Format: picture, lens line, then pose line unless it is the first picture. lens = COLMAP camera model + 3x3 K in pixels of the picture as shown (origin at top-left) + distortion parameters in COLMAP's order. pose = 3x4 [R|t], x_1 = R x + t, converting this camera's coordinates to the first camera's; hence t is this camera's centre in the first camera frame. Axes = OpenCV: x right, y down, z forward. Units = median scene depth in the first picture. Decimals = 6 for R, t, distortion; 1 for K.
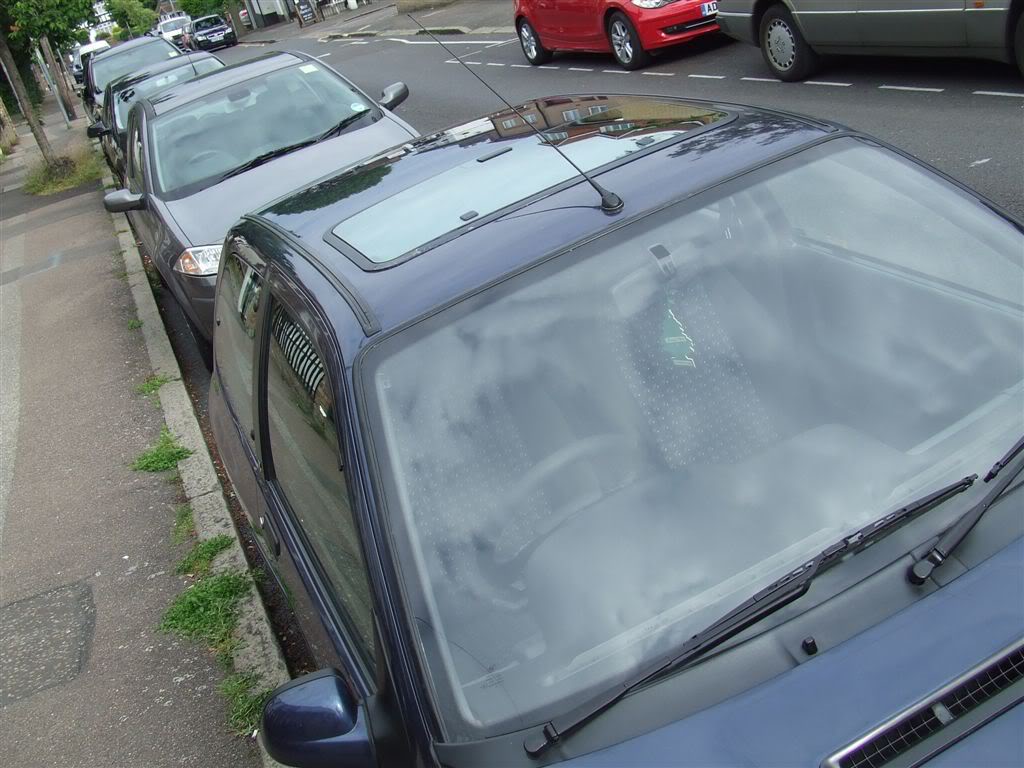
lens RADIAL K [[1128.6, 0, 511.5], [0, 1128.6, 363.0], [0, 0, 1]] dist [-0.122584, 0.181580]
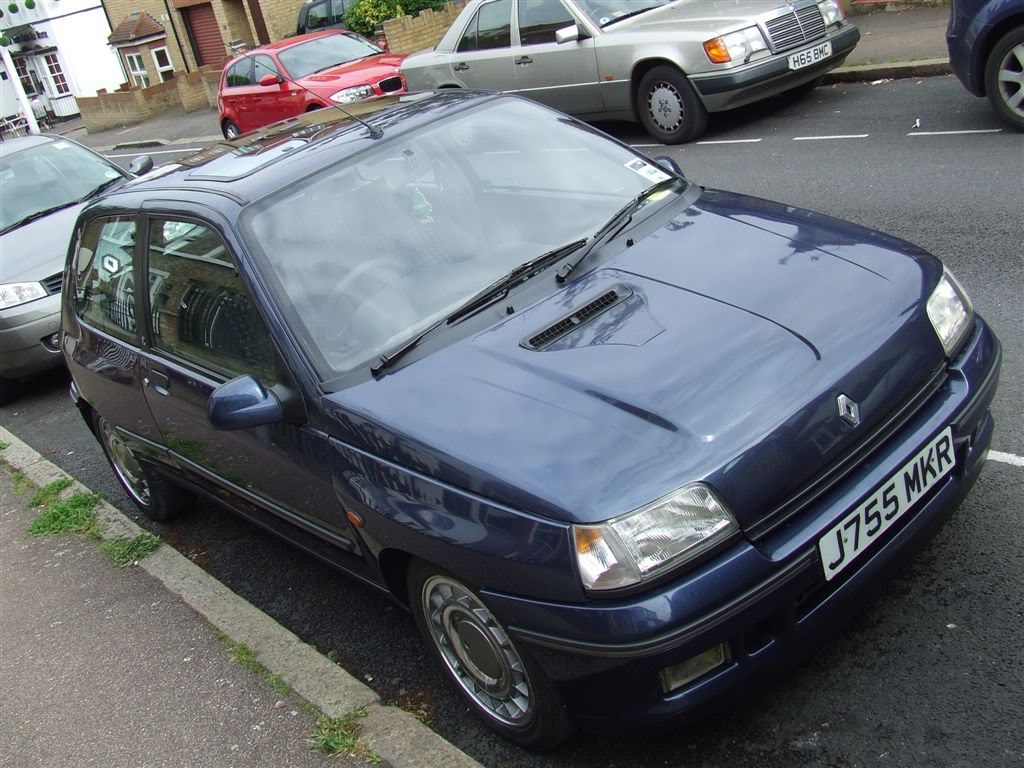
lens RADIAL K [[1128.6, 0, 511.5], [0, 1128.6, 363.0], [0, 0, 1]] dist [-0.122584, 0.181580]
pose [[0.962354, -0.075792, 0.261019, -0.093778], [0.102633, 0.990569, -0.090768, 0.194611], [-0.251678, 0.114140, 0.961057, -0.329744]]
